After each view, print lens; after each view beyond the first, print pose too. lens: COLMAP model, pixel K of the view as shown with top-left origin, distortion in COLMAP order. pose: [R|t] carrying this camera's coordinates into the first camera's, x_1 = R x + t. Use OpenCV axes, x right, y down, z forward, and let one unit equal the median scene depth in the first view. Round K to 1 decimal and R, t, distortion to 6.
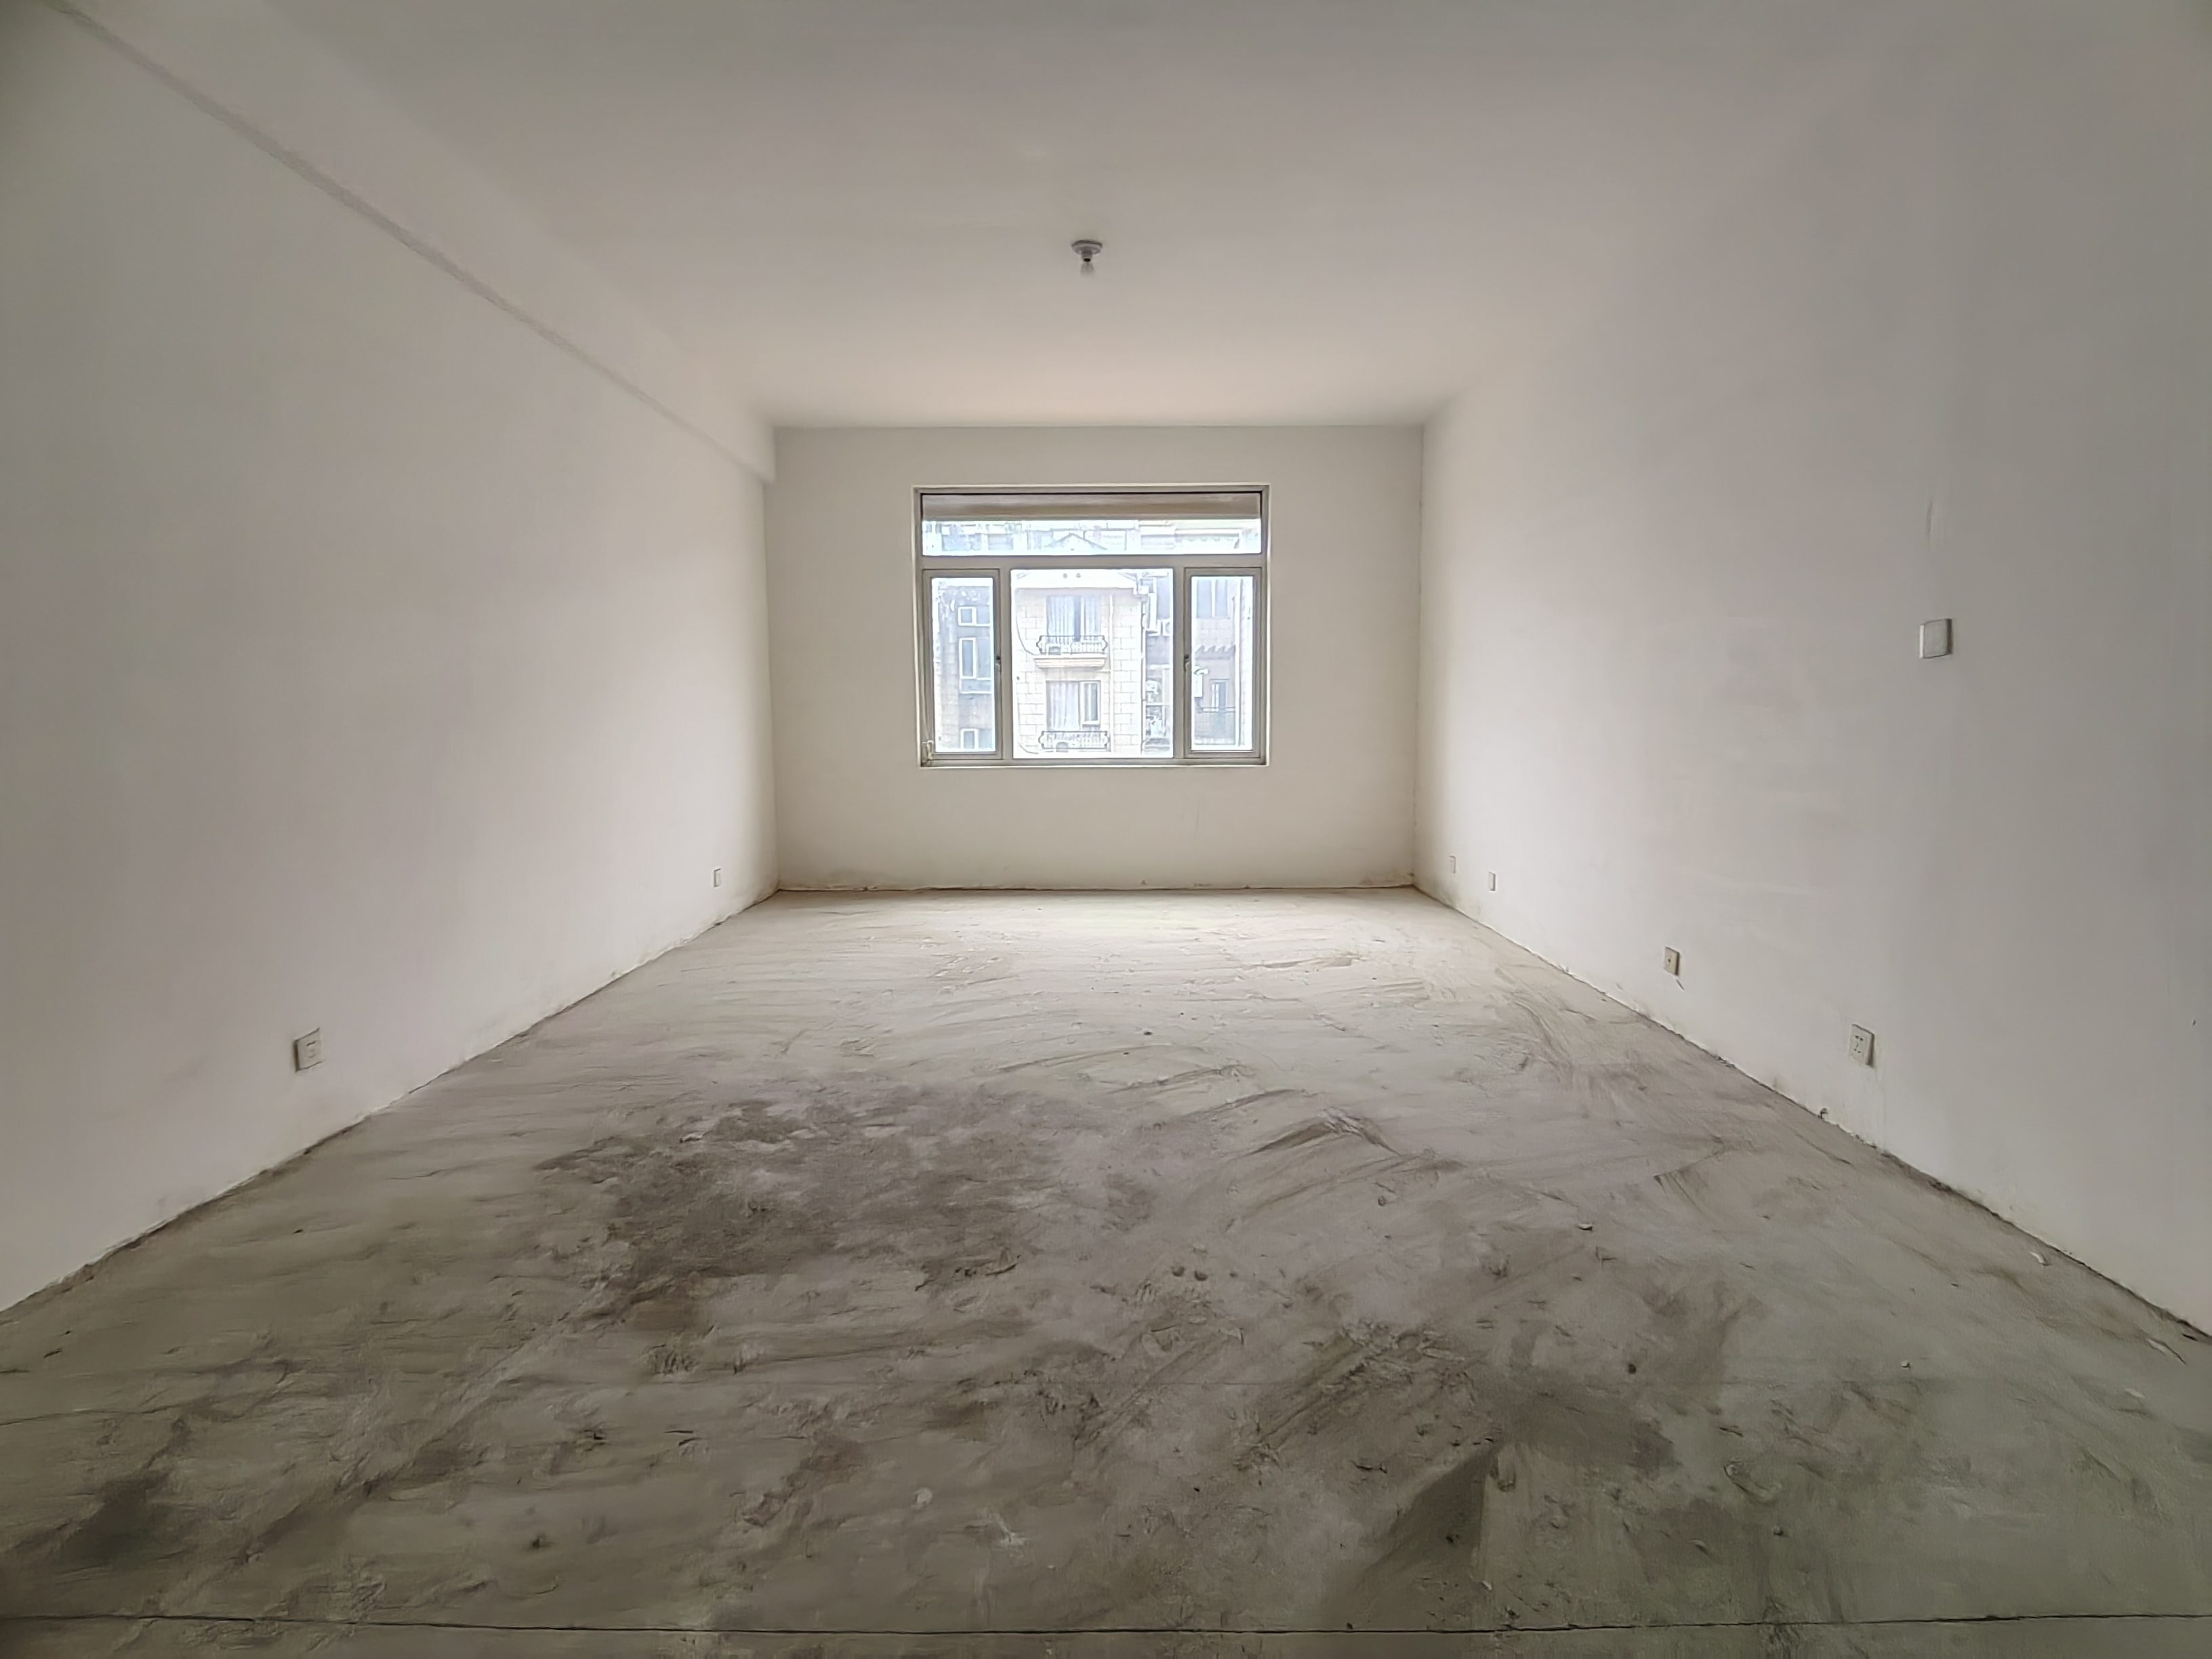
lens RADIAL K [[1030.8, 0, 1113.4], [0, 1030.8, 831.0], [0, 0, 1]] dist [-0.003806, -0.001706]
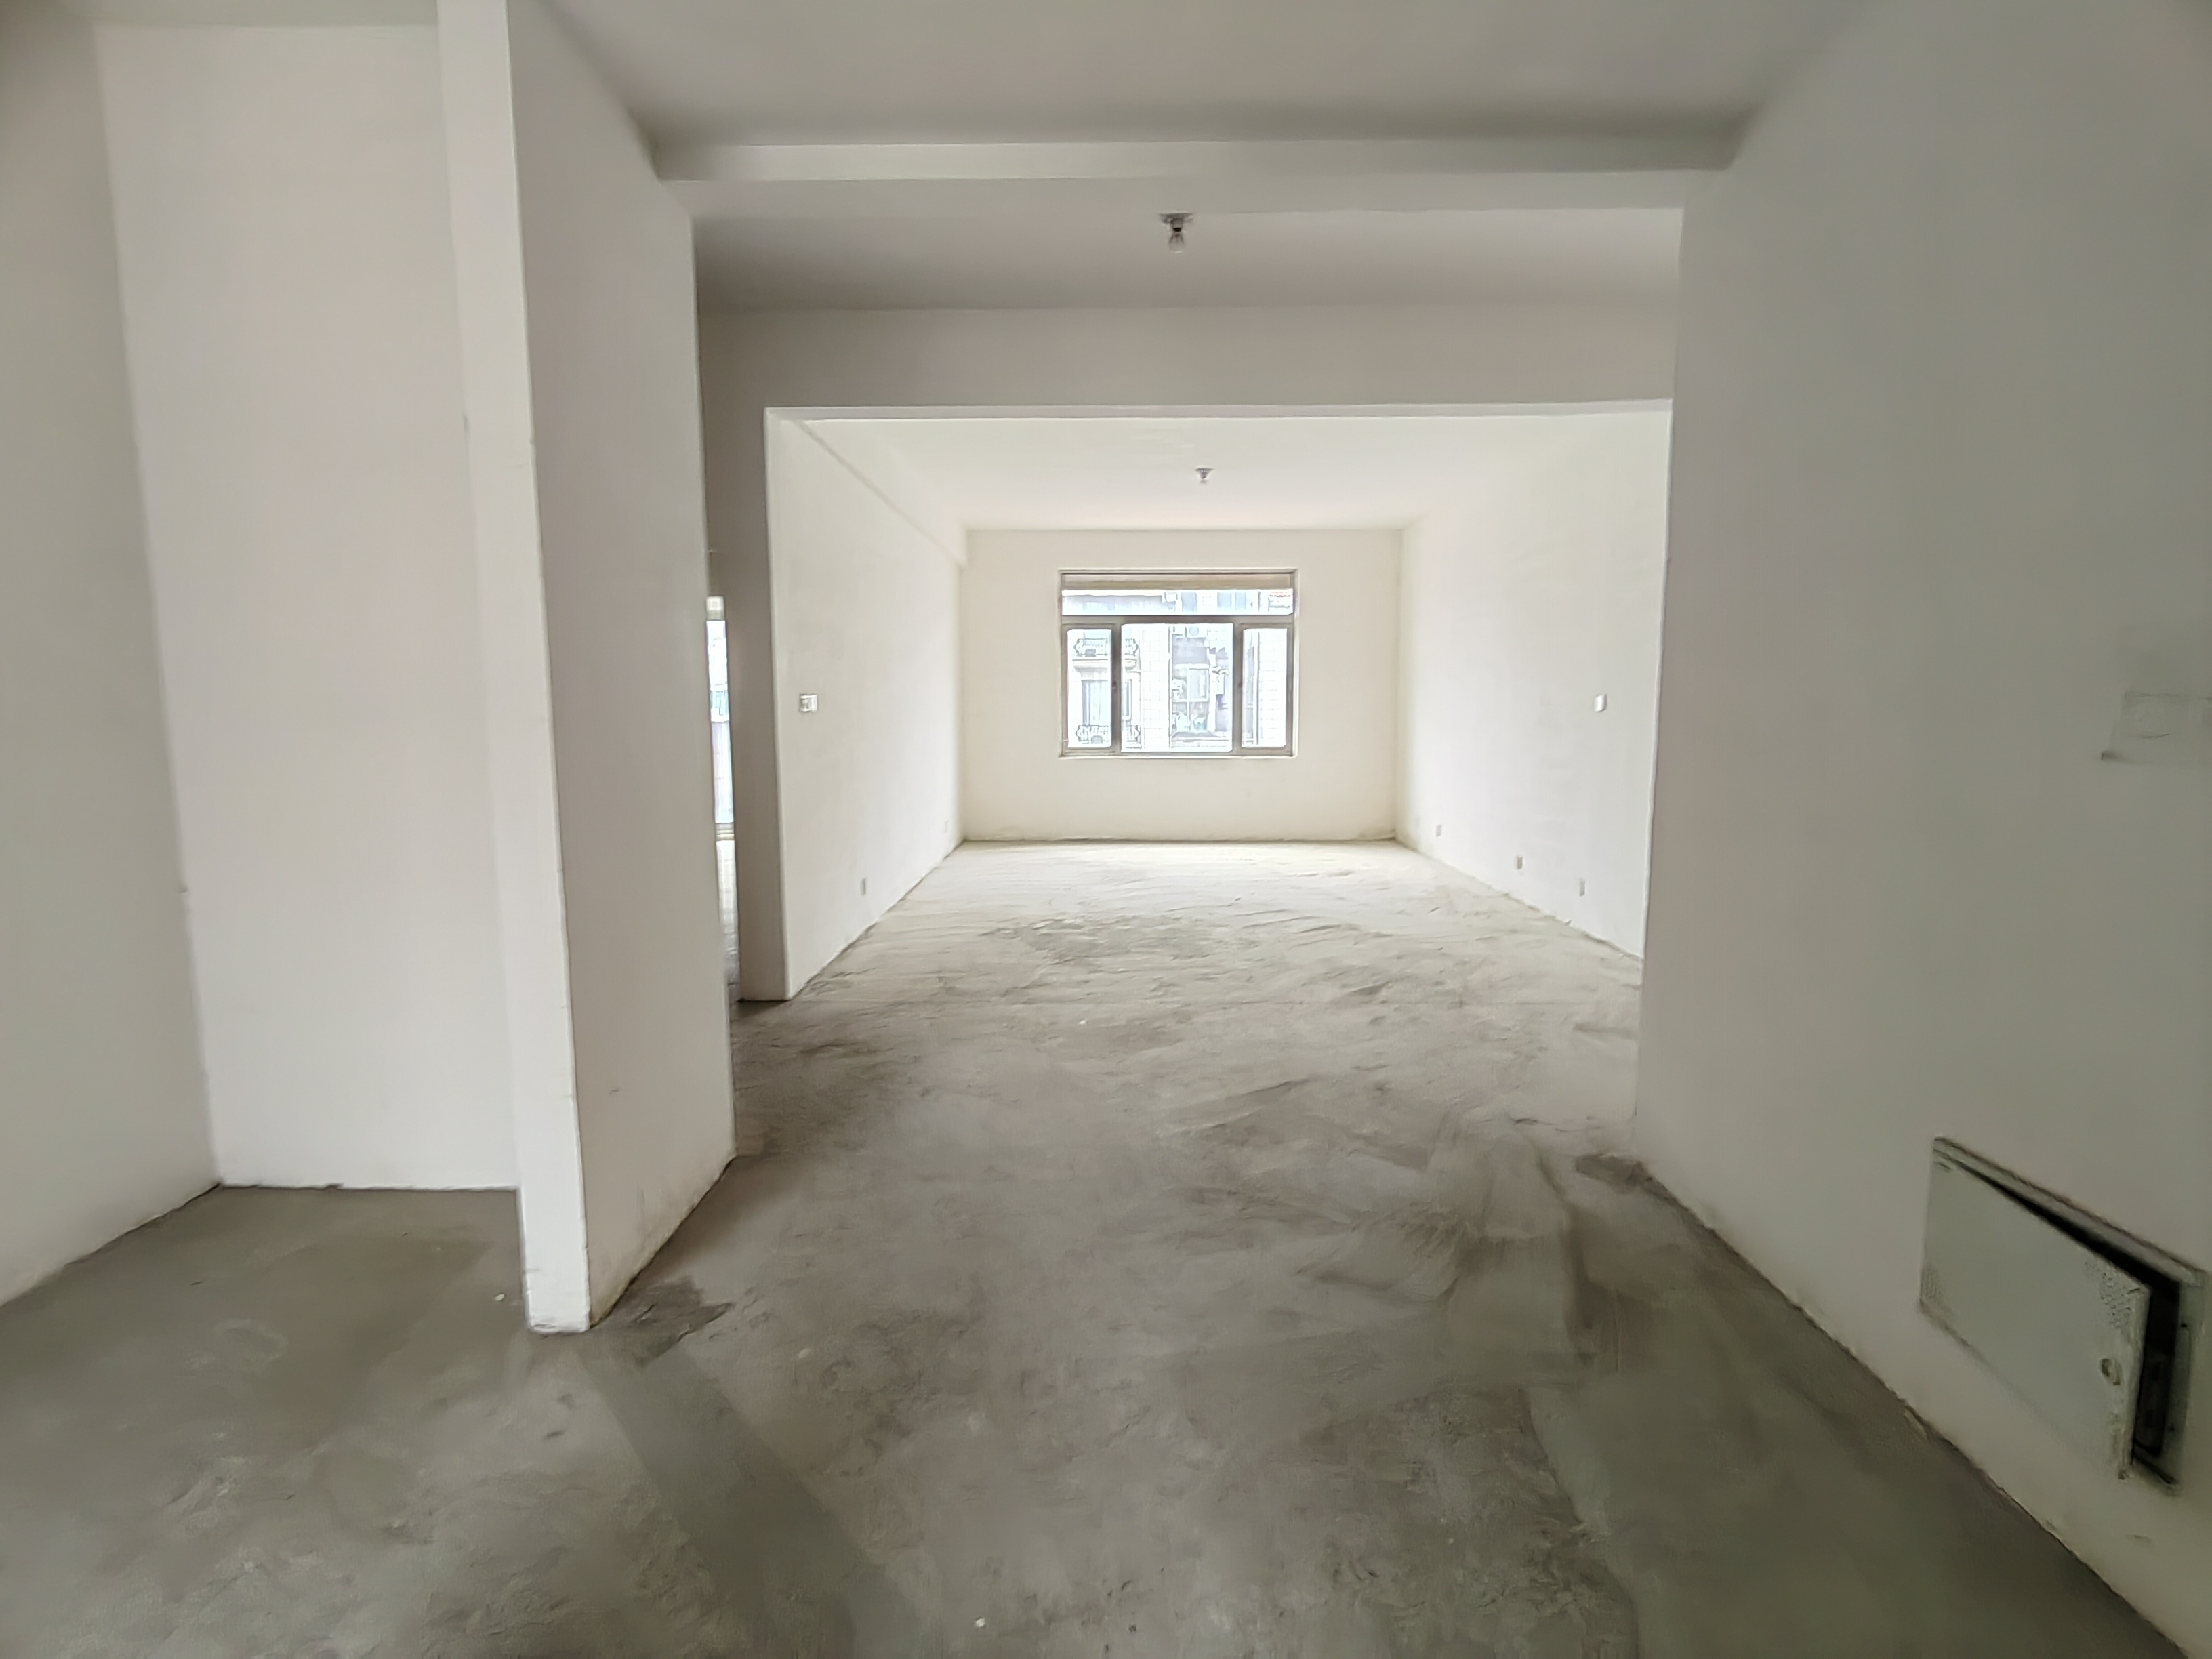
lens RADIAL K [[1030.8, 0, 1096.3], [0, 1030.8, 825.5], [0, 0, 1]] dist [-0.003806, -0.001706]
pose [[0.999633, 0.006184, -0.026361, -0.096206], [-0.006104, 0.999977, 0.003116, 0.031621], [0.026379, -0.002954, 0.999648, -0.485803]]
